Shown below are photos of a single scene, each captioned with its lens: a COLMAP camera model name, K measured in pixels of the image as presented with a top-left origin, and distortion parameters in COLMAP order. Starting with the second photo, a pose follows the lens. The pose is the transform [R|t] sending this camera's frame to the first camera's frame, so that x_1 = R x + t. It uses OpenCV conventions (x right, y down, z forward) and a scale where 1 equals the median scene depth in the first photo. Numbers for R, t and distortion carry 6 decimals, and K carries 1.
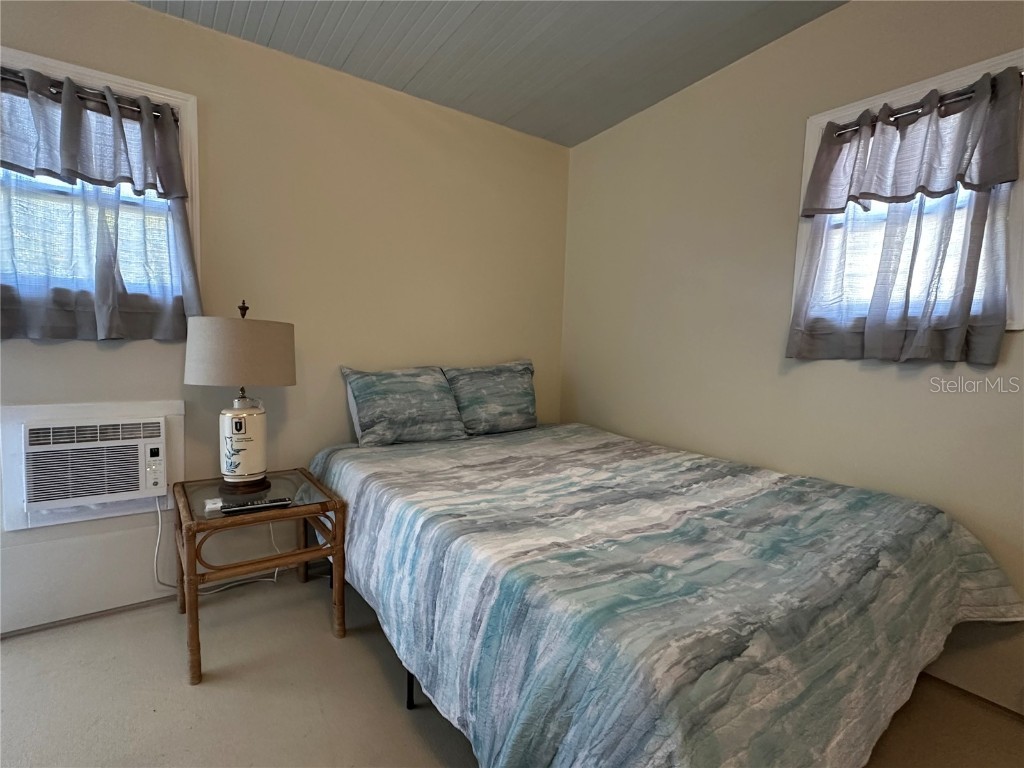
lens RADIAL K [[505.2, 0, 512.0], [0, 505.2, 384.0], [0, 0, 1]] dist [-0.000979, 0.000729]
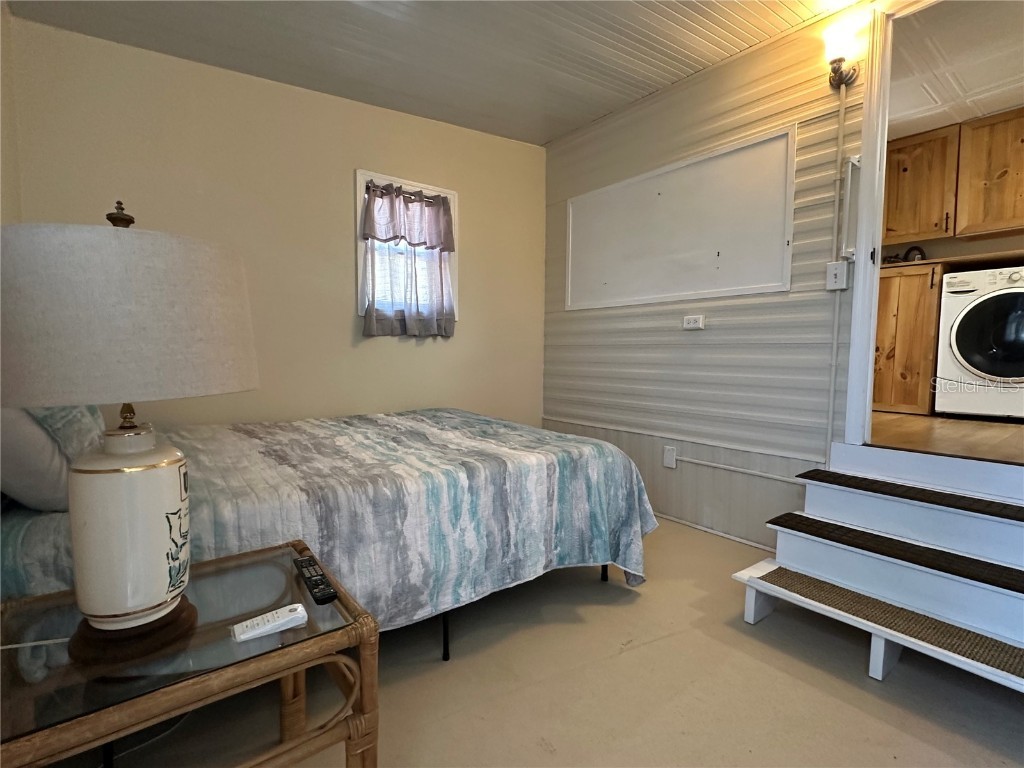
lens RADIAL K [[505.2, 0, 512.0], [0, 505.2, 384.0], [0, 0, 1]] dist [-0.000979, 0.000729]
pose [[-0.038154, -0.097504, 0.994504, -1.107134], [0.071336, 0.992423, 0.100036, -0.033310], [-0.996722, 0.074761, -0.030910, 0.776237]]
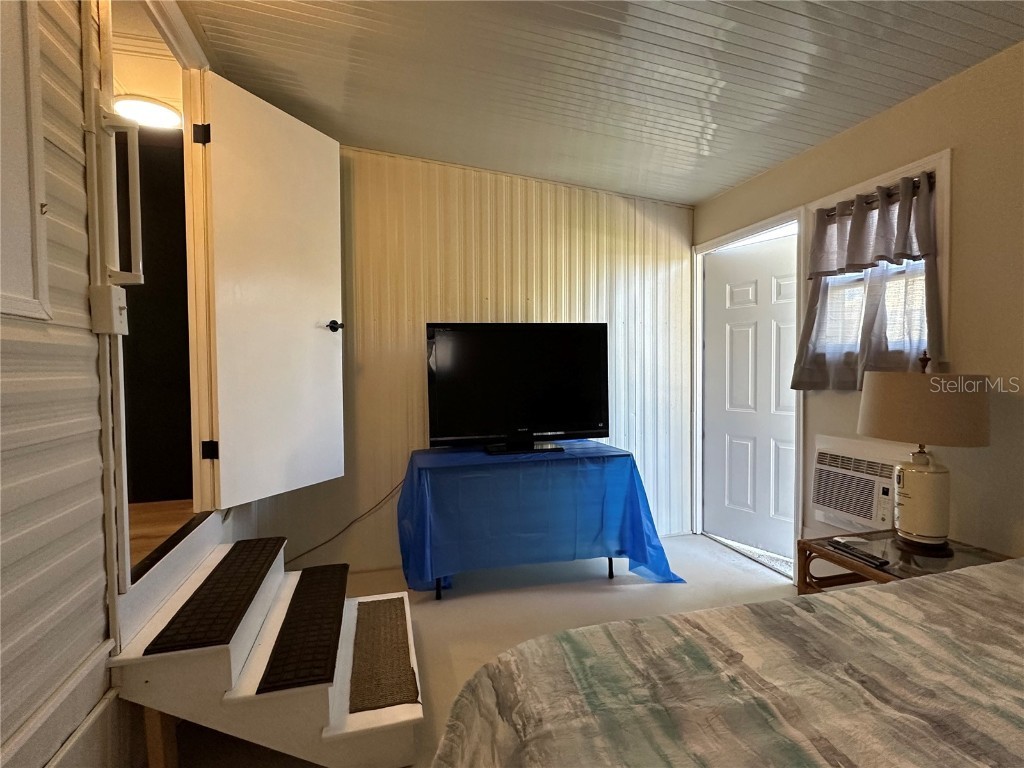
lens RADIAL K [[505.2, 0, 512.0], [0, 505.2, 384.0], [0, 0, 1]] dist [-0.000979, 0.000729]
pose [[-0.345844, 0.002956, -0.938287, 0.715652], [-0.079259, 0.996329, 0.032353, -0.081975], [0.934938, 0.085556, -0.344340, 0.675613]]
